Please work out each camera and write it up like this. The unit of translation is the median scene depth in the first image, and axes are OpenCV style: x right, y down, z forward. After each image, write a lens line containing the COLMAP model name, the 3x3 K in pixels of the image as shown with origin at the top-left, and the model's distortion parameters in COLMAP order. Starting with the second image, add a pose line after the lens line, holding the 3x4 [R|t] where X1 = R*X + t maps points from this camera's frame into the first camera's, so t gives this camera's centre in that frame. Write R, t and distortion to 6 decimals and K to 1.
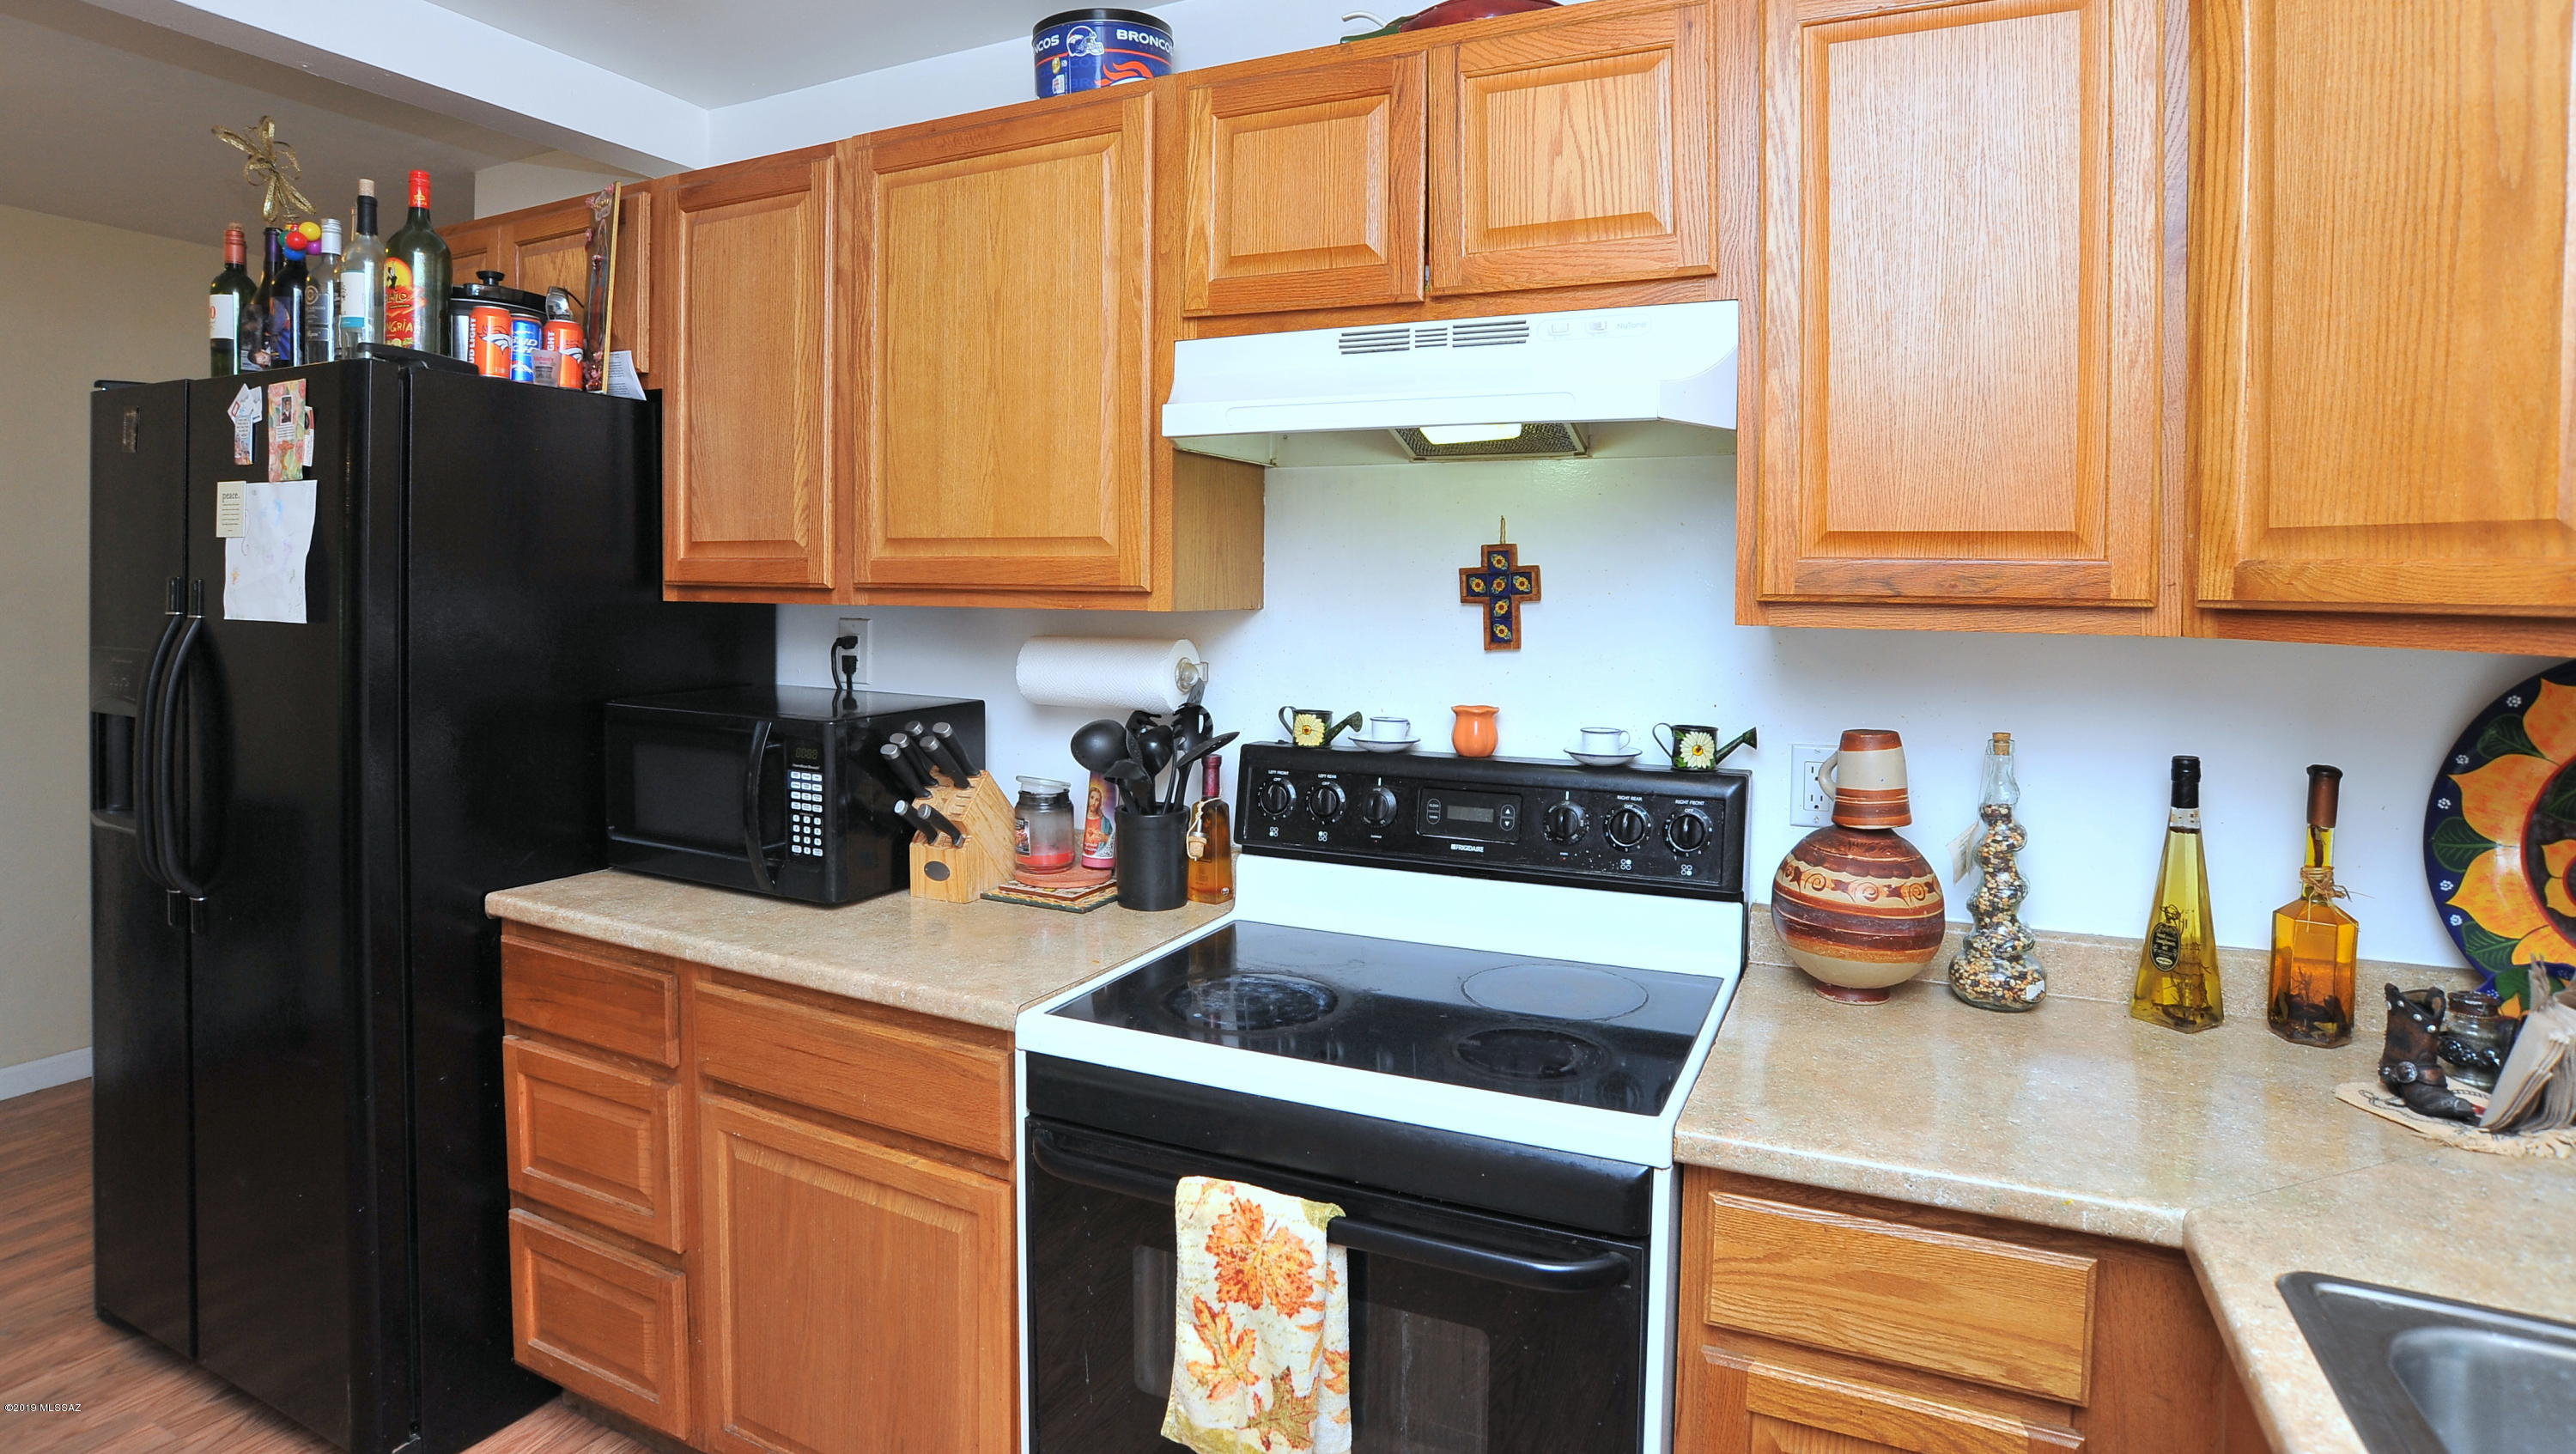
lens RADIAL K [[1324.8, 0, 1280.1], [0, 1324.8, 611.4], [0, 0, 1]] dist [-0.046710, 0.000211]
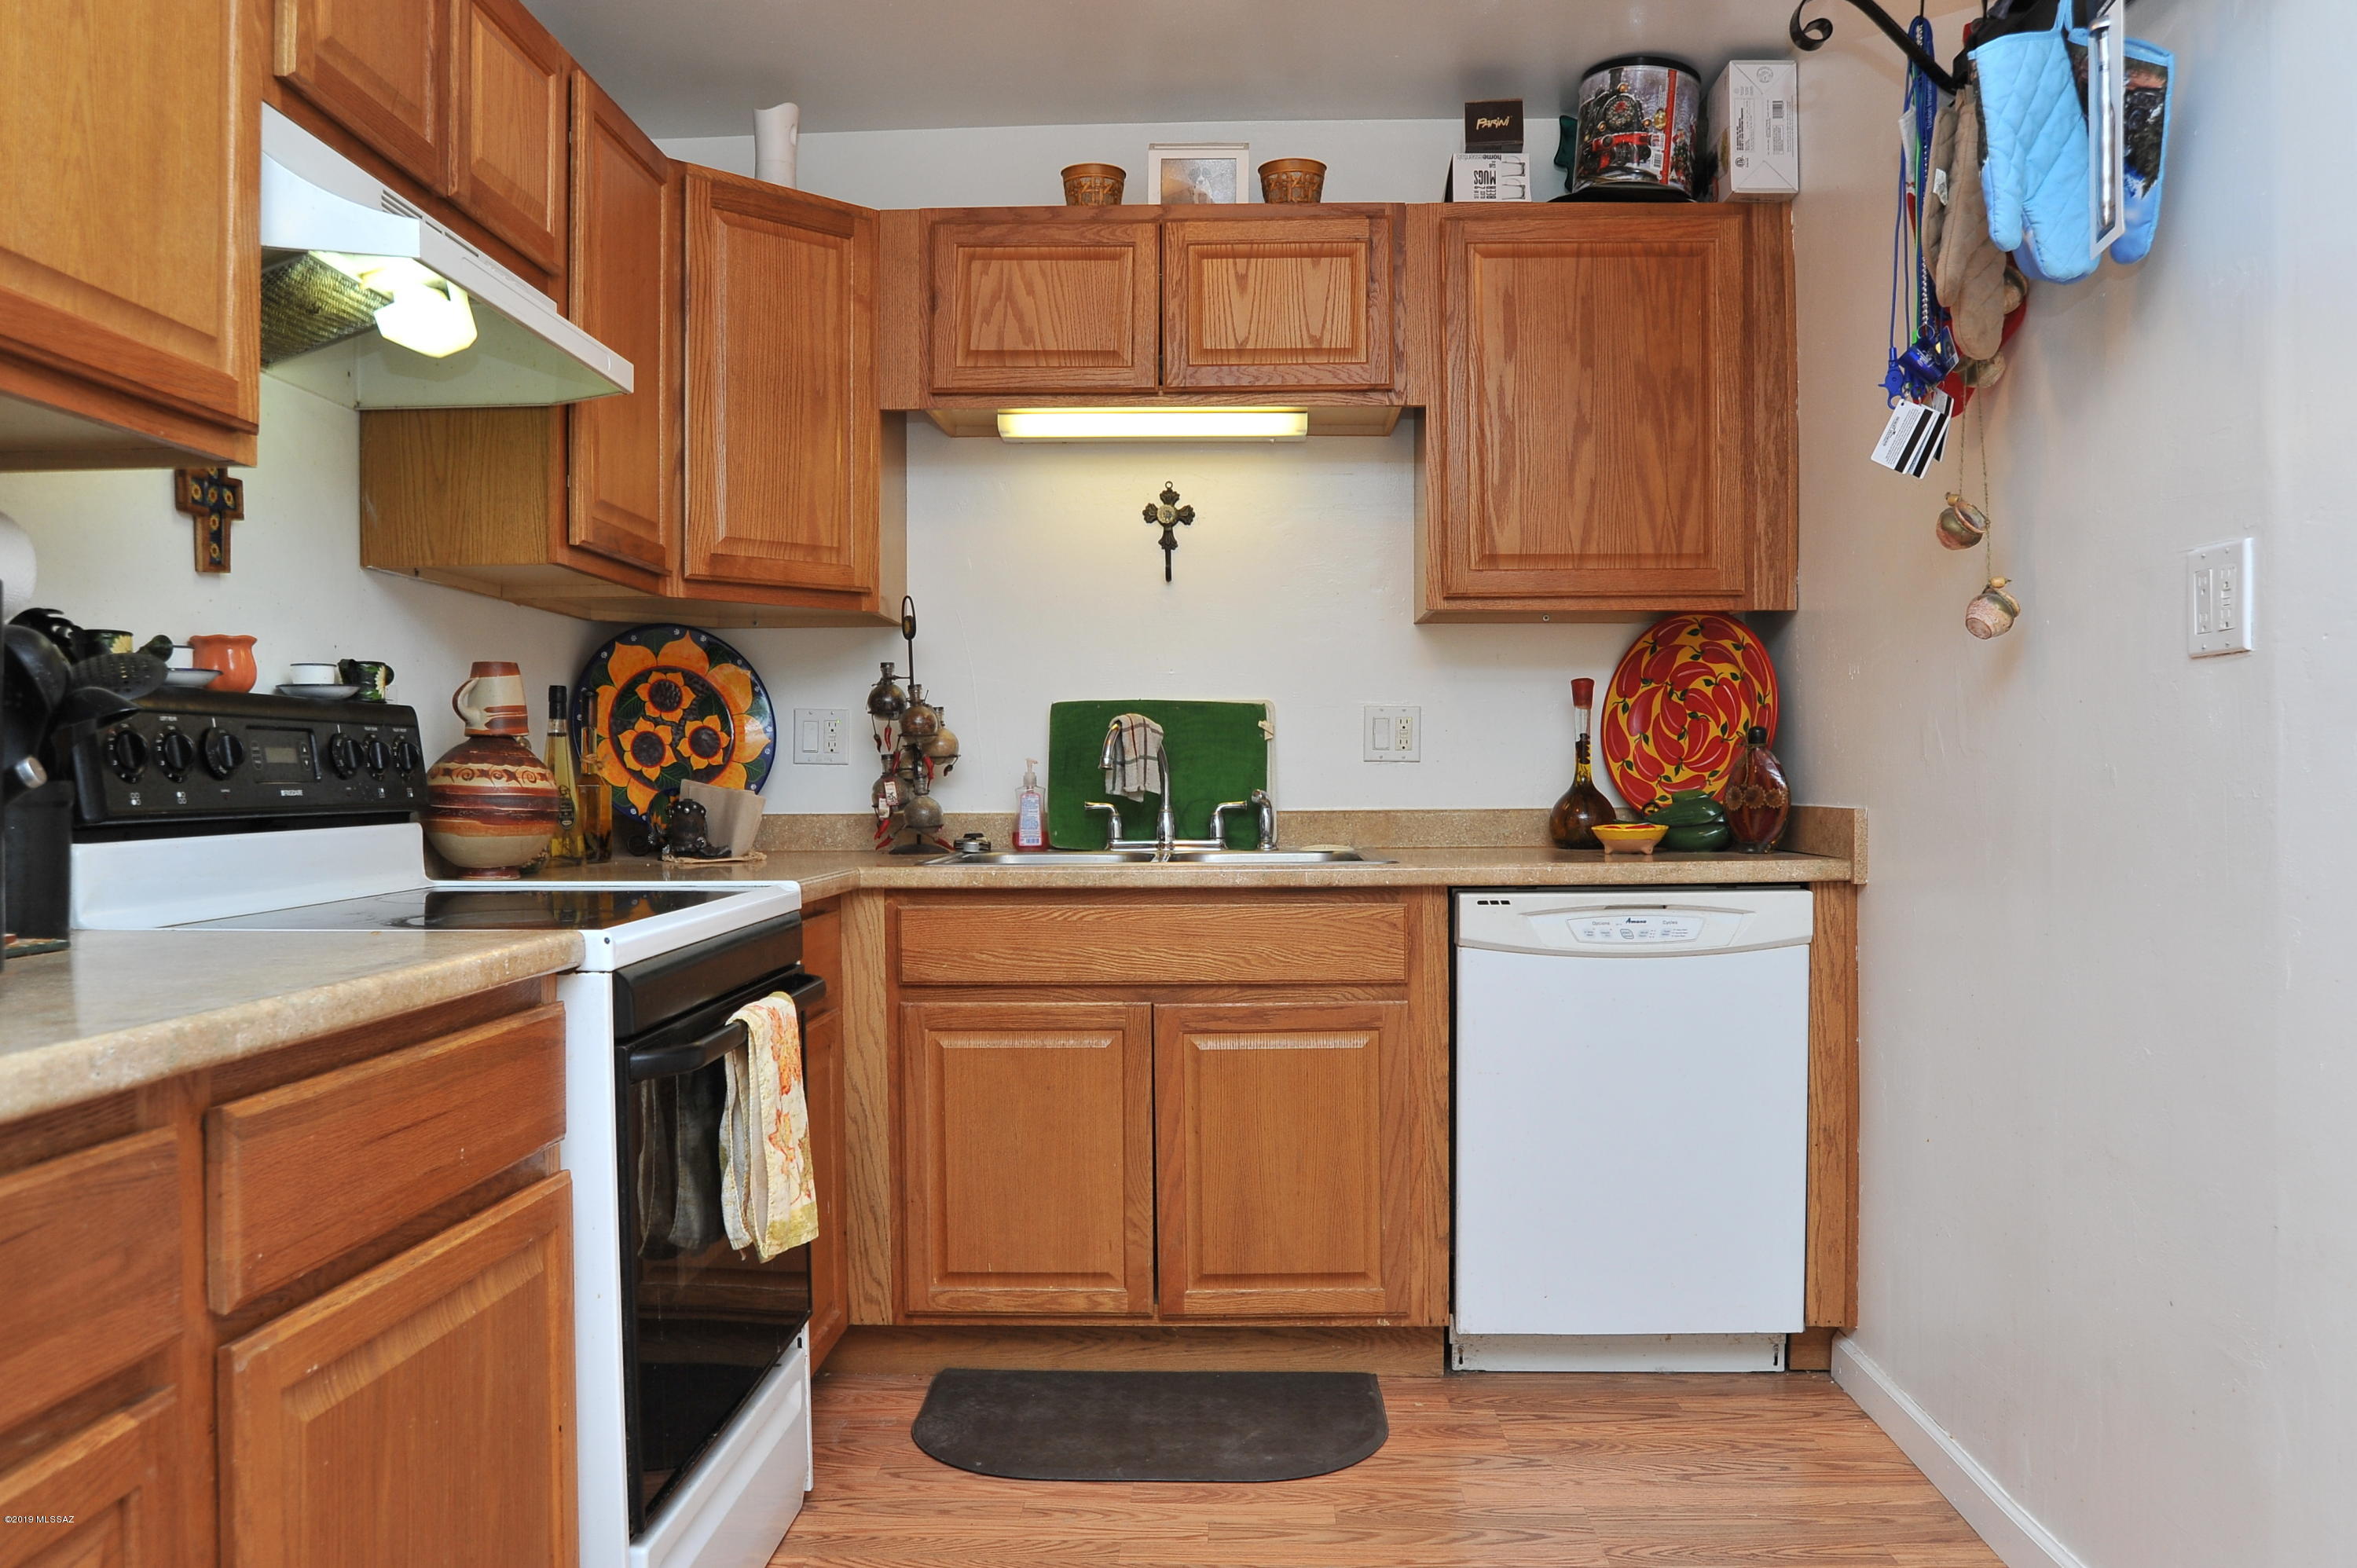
lens RADIAL K [[1707.9, 0, 1172.0], [0, 1707.9, 813.2], [0, 0, 1]] dist [-0.085054, 0.042174]
pose [[-0.405565, -0.025058, 0.913723, -1.037873], [0.021730, 0.999077, 0.037044, 0.153594], [-0.913808, 0.034880, -0.404646, 0.861379]]
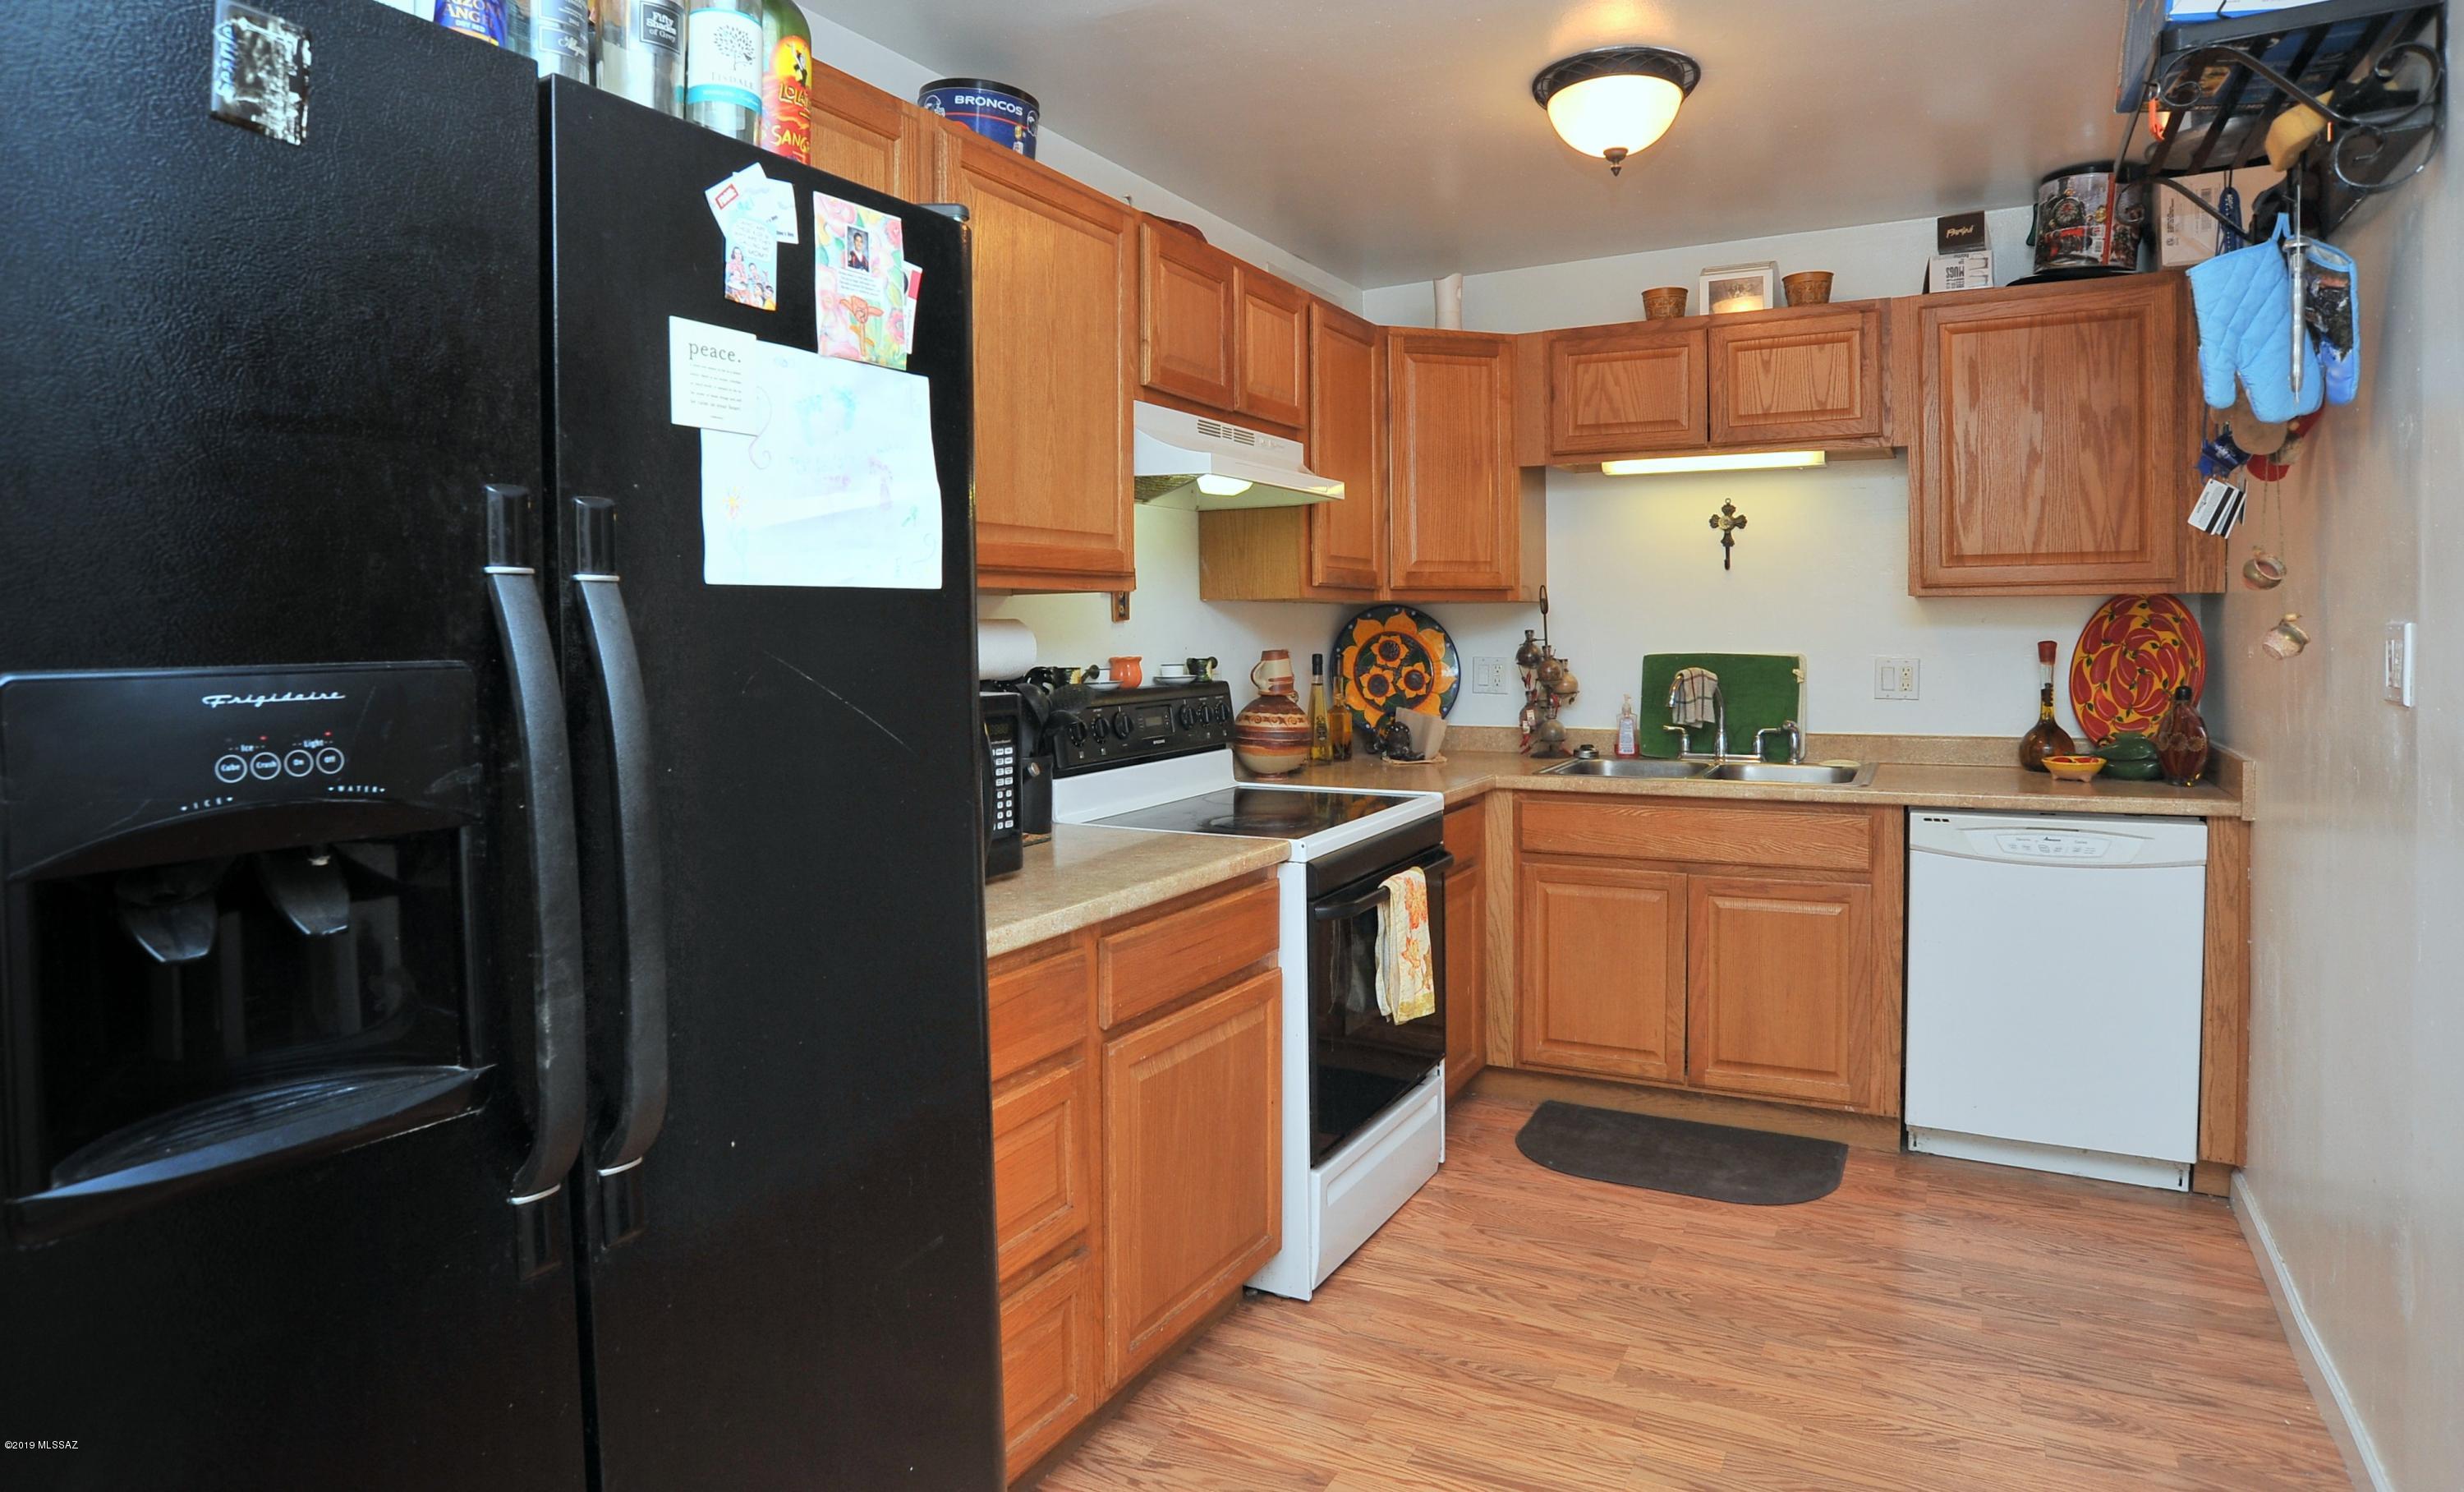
lens RADIAL K [[1351.5, 0, 1227.0], [0, 1351.5, 667.5], [0, 0, 1]] dist [-0.103965, 0.052591]
pose [[0.050854, -0.038601, 0.997960, -1.398664], [0.034929, 0.998710, 0.036850, 0.028921], [-0.998095, 0.032984, 0.052137, 0.779469]]
